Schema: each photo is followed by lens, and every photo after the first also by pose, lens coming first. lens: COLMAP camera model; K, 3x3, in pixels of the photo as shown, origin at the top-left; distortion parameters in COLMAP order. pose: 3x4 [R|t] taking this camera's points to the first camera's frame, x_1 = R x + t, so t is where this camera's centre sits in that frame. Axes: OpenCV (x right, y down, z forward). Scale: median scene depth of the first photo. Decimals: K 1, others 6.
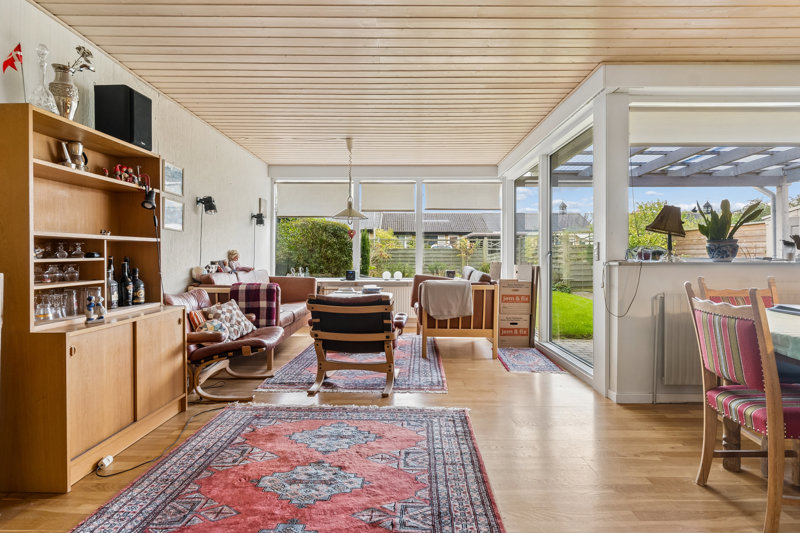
lens RADIAL K [[433.7, 0, 401.8], [0, 433.7, 257.1], [0, 0, 1]] dist [0.000633, -0.000564]
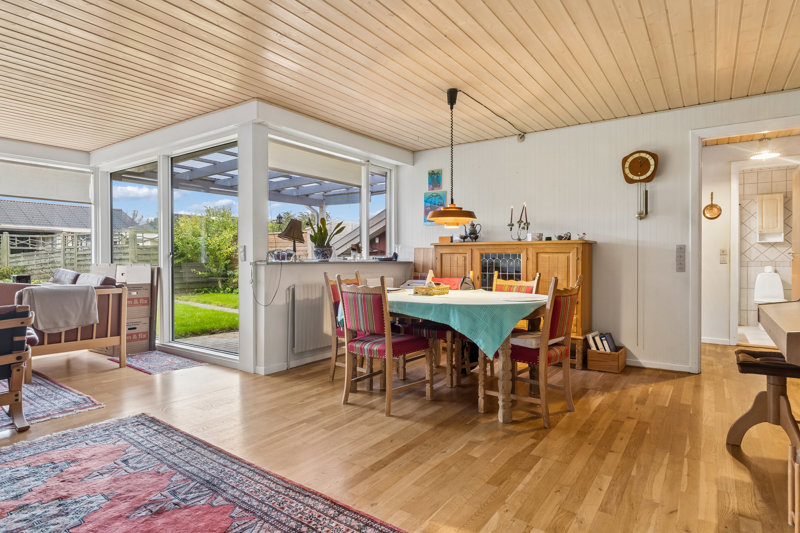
lens RADIAL K [[441.4, 0, 400.0], [0, 441.4, 266.5], [0, 0, 1]] dist [0.001028, 0.001332]
pose [[0.575682, -0.015687, 0.817523, -0.308898], [0.000301, 0.999820, 0.018973, 0.000432], [-0.817673, -0.010677, 0.575583, -0.045628]]
